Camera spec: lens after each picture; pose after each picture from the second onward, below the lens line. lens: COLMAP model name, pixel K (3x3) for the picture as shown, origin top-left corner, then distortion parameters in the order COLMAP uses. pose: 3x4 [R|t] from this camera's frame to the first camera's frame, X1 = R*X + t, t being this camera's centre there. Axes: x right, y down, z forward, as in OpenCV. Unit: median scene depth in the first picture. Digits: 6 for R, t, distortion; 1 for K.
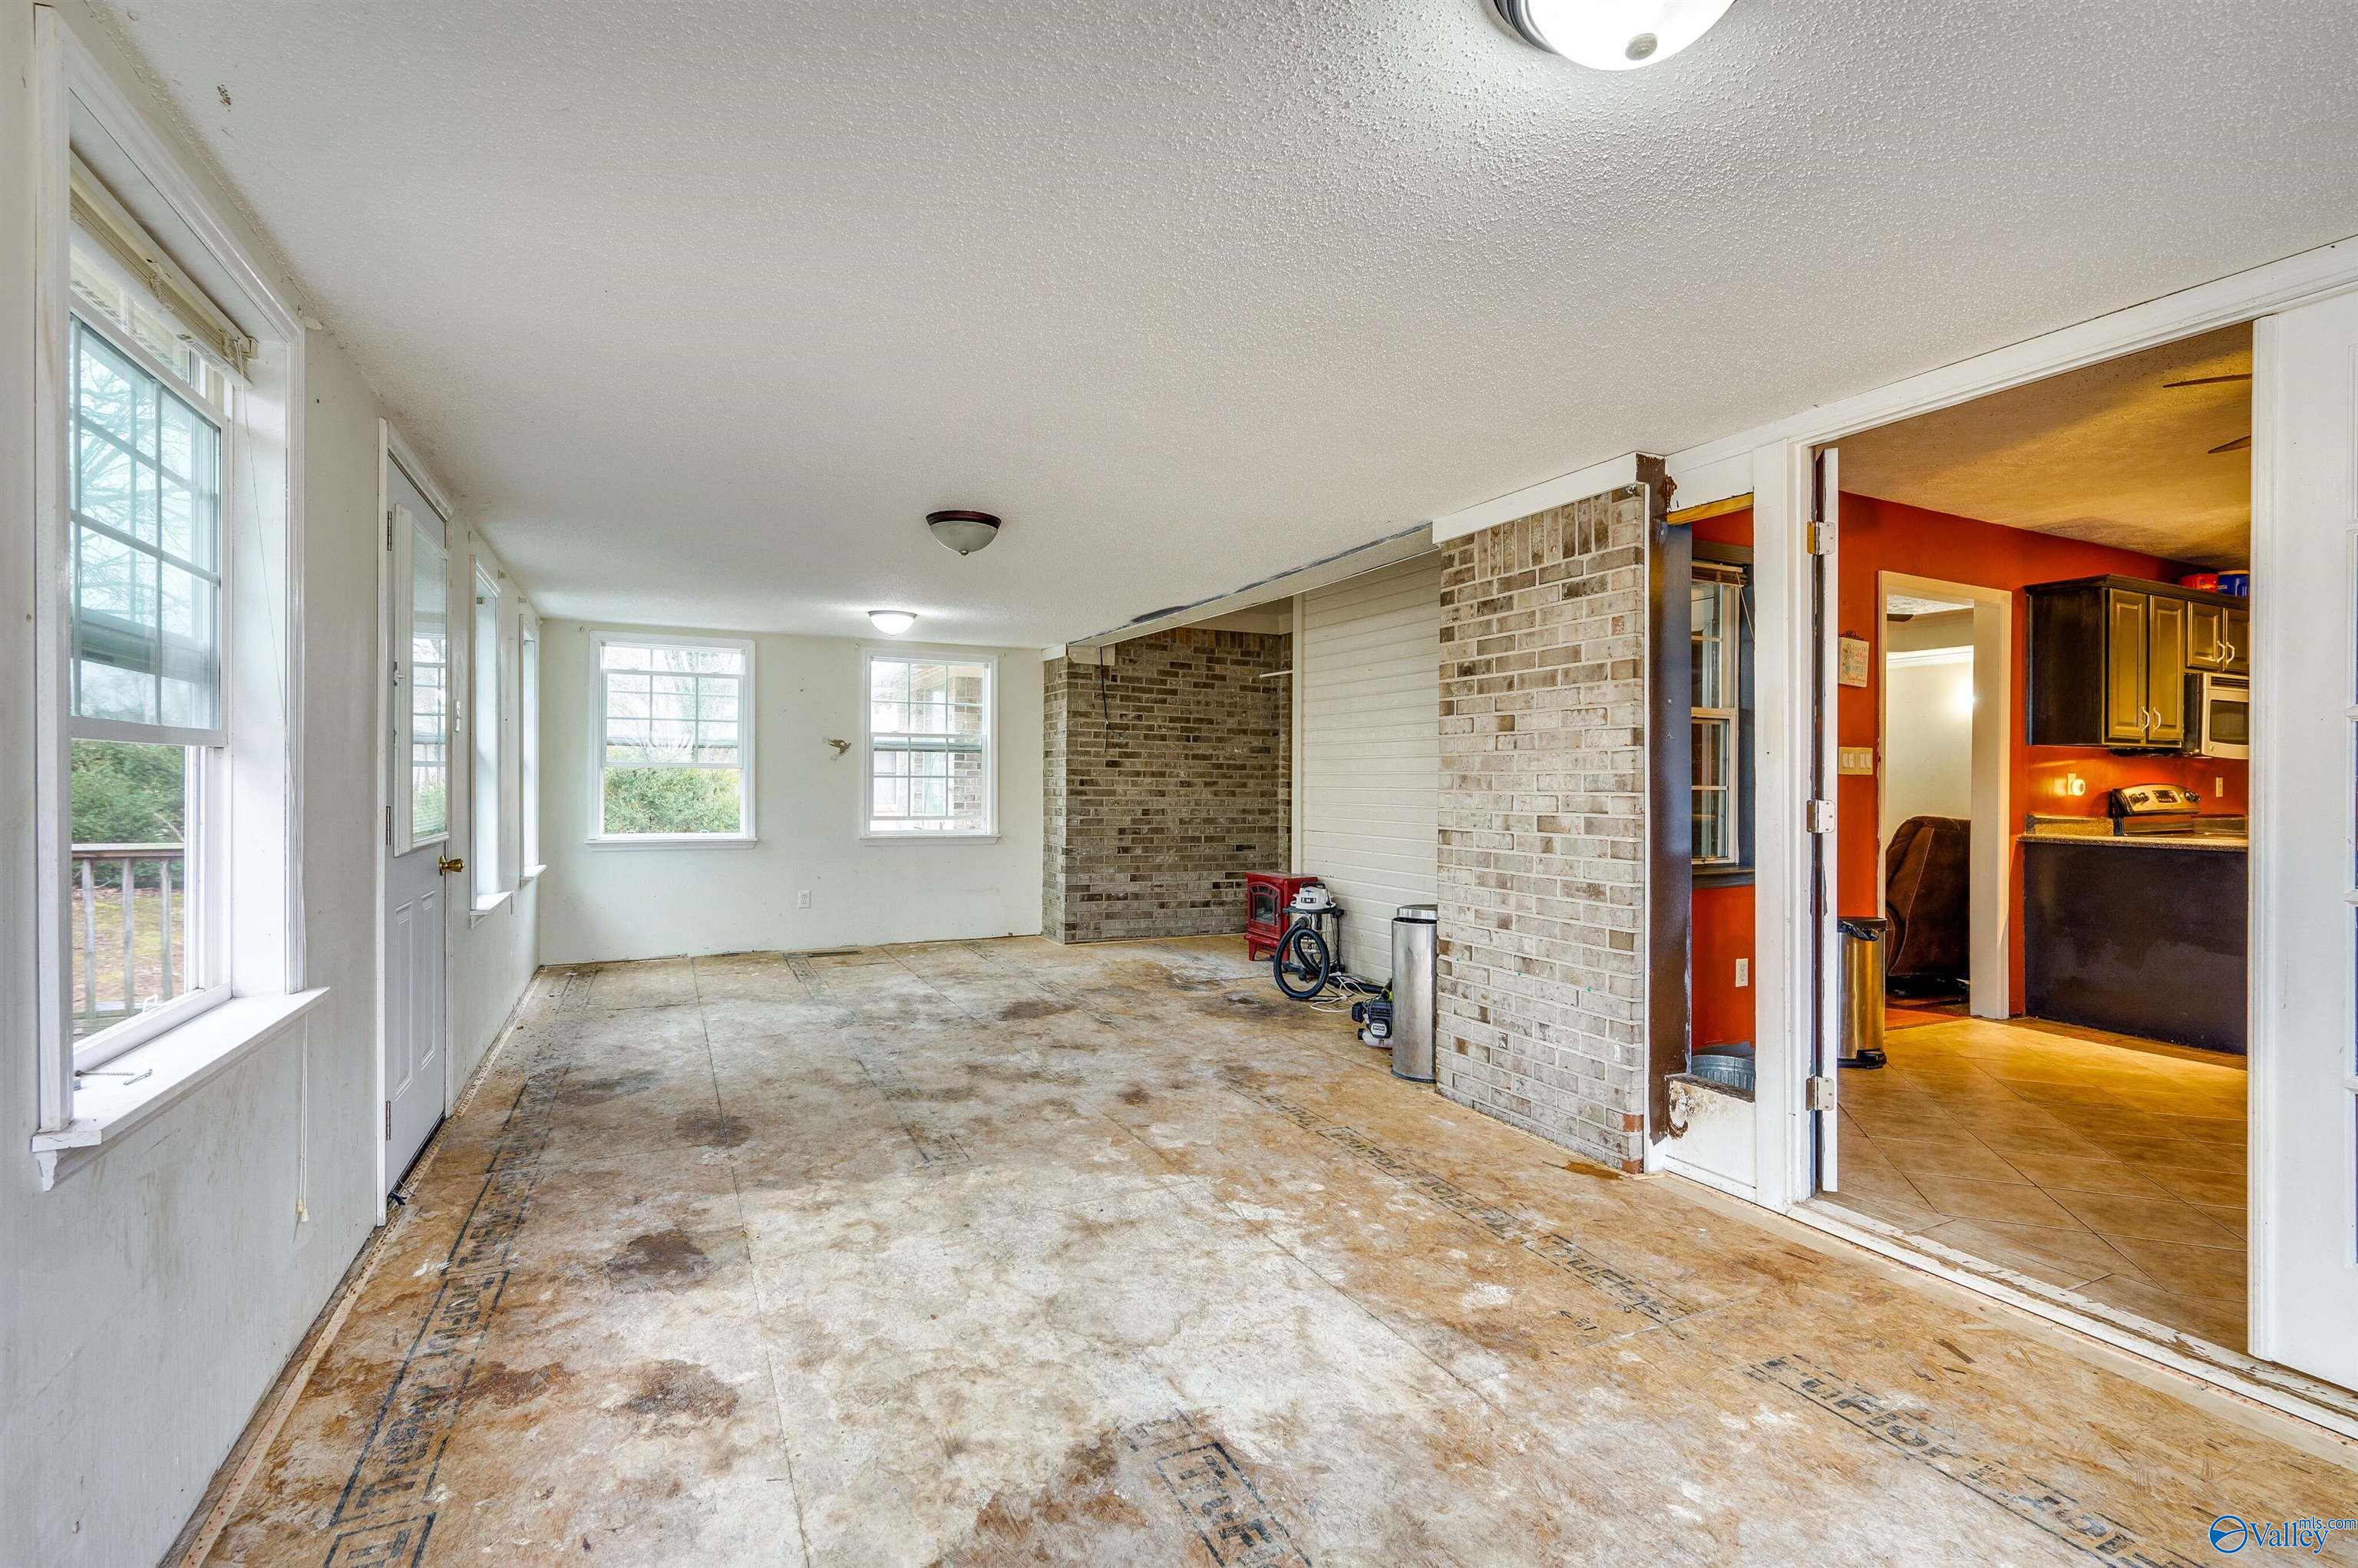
lens RADIAL K [[1043.4, 0, 1183.0], [0, 1043.4, 776.9], [0, 0, 1]] dist [0.001046, 0.000027]
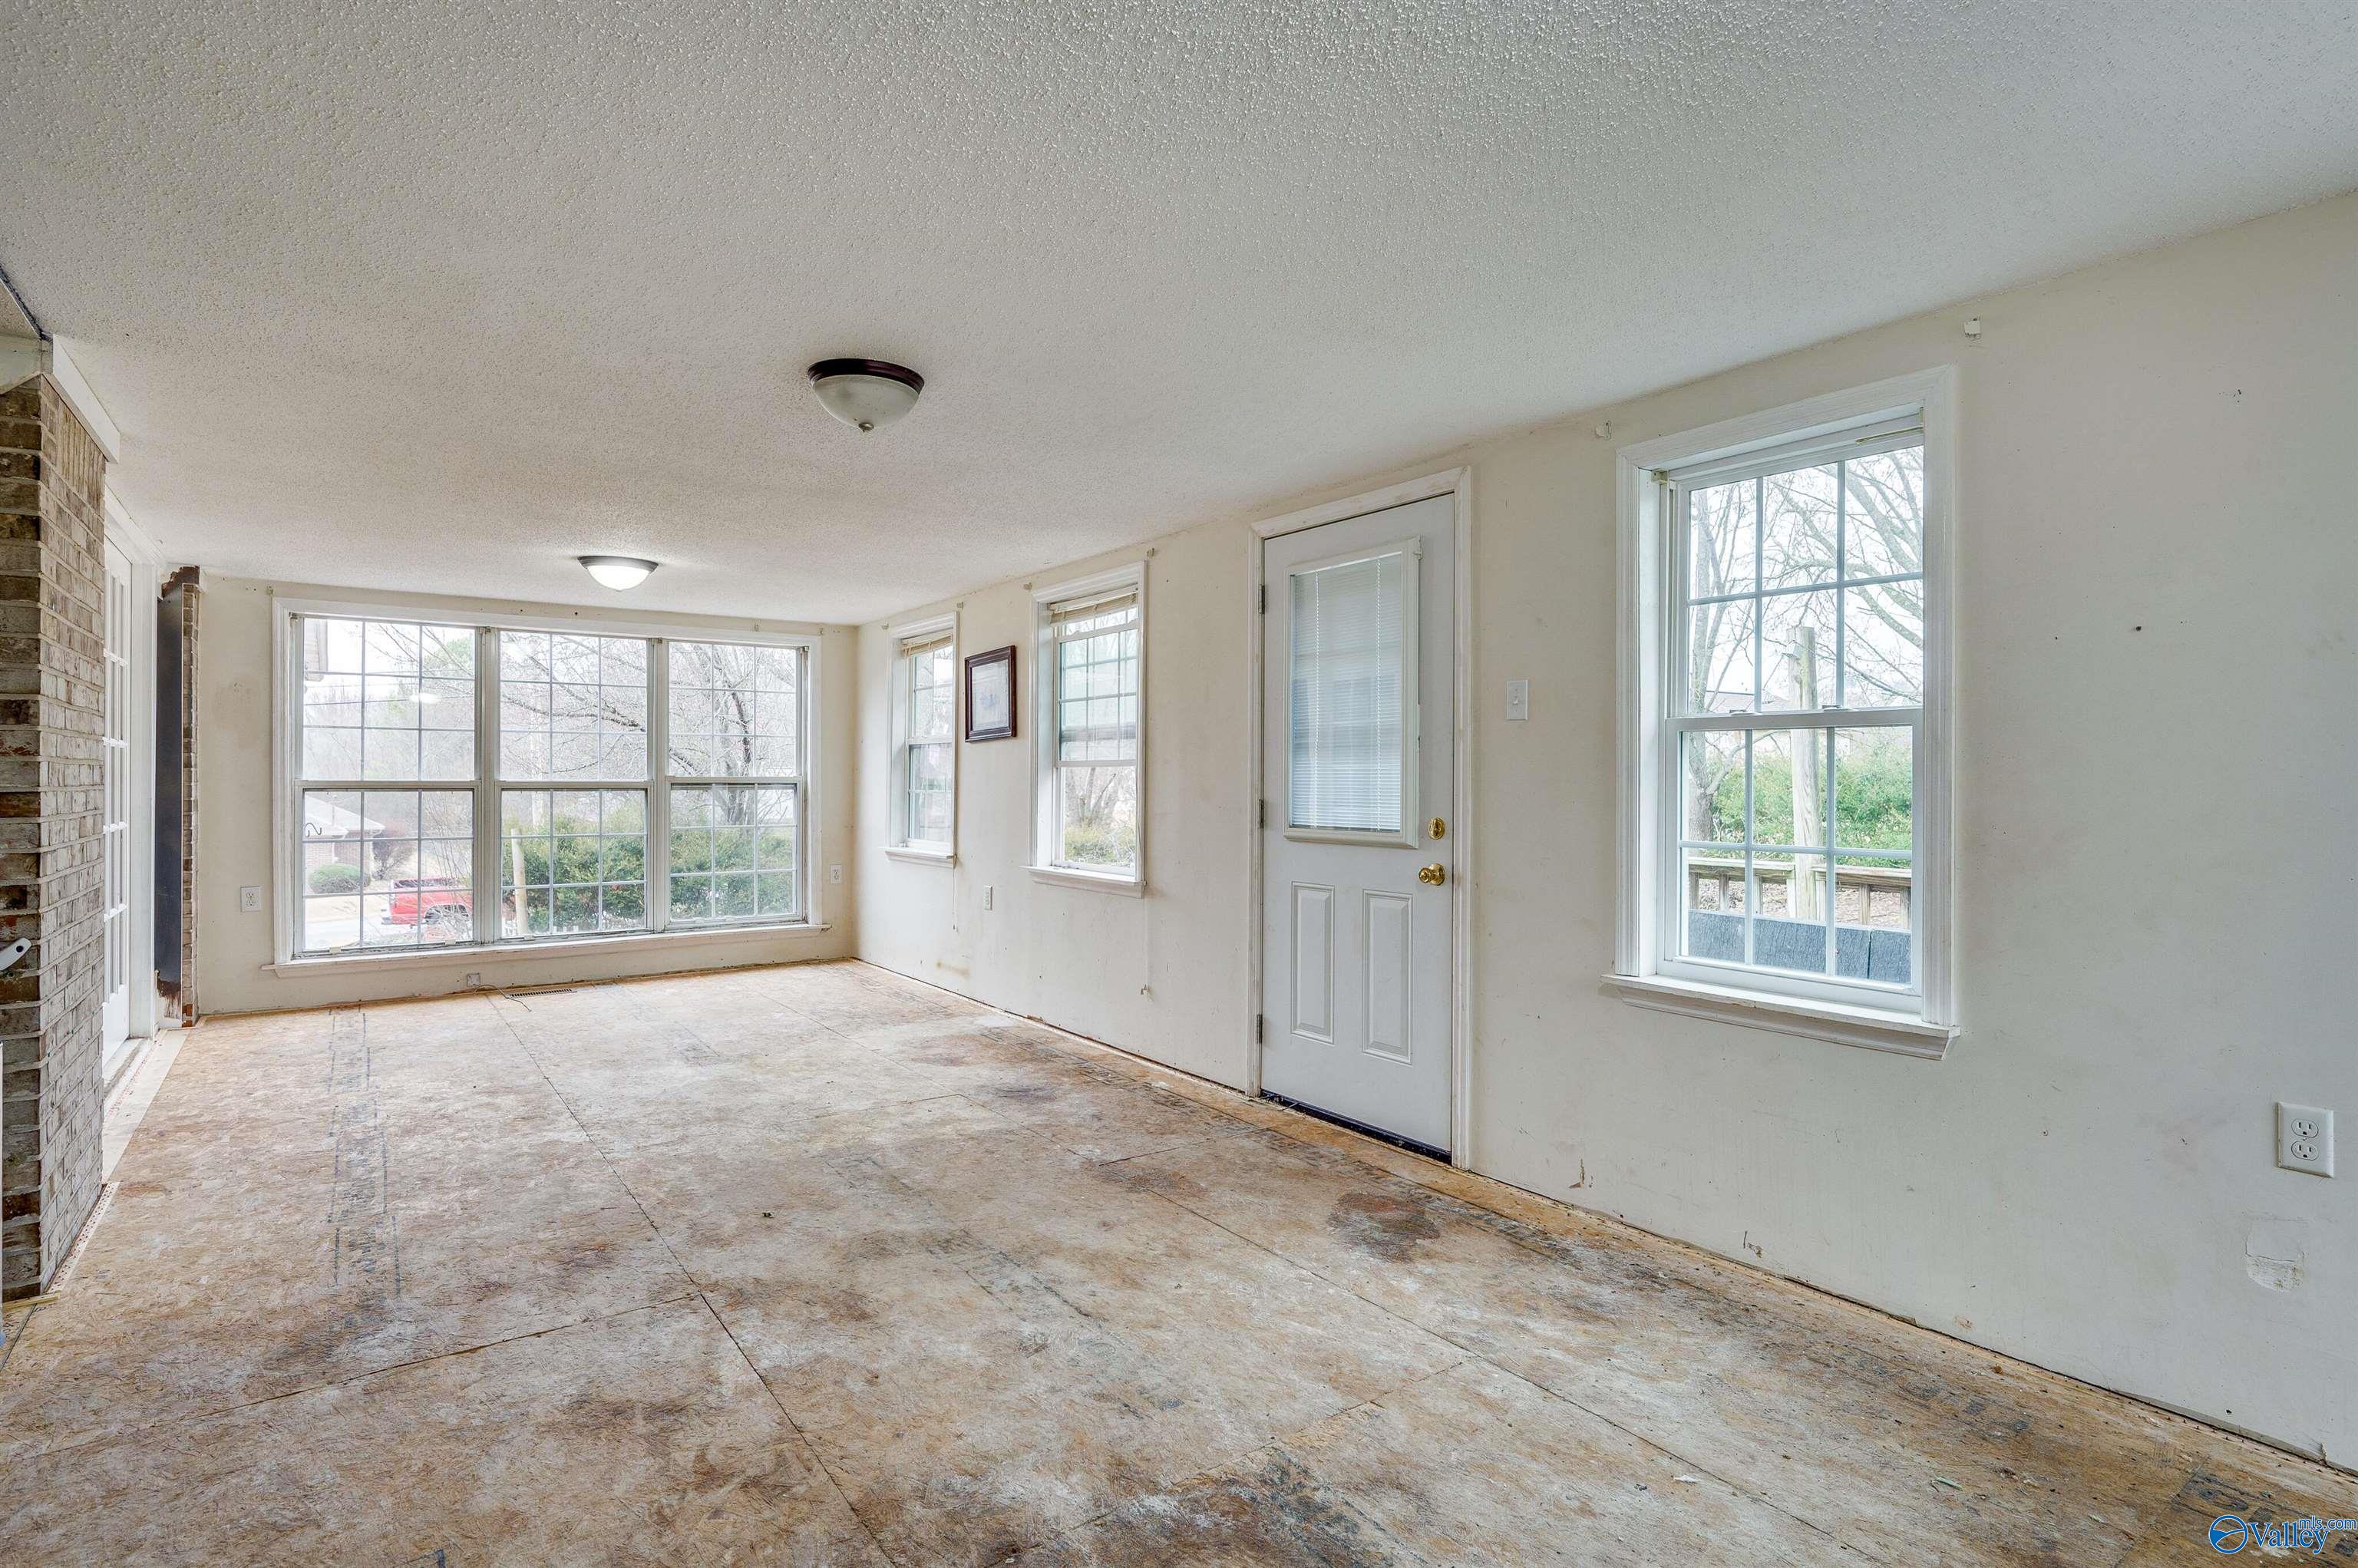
lens RADIAL K [[1043.4, 0, 1183.0], [0, 1043.4, 776.9], [0, 0, 1]] dist [0.001046, 0.000027]
pose [[-0.978931, -0.007351, -0.204060, -0.285275], [-0.006234, 0.999962, -0.006120, 0.002235], [0.204097, -0.004719, -0.978939, 1.757465]]
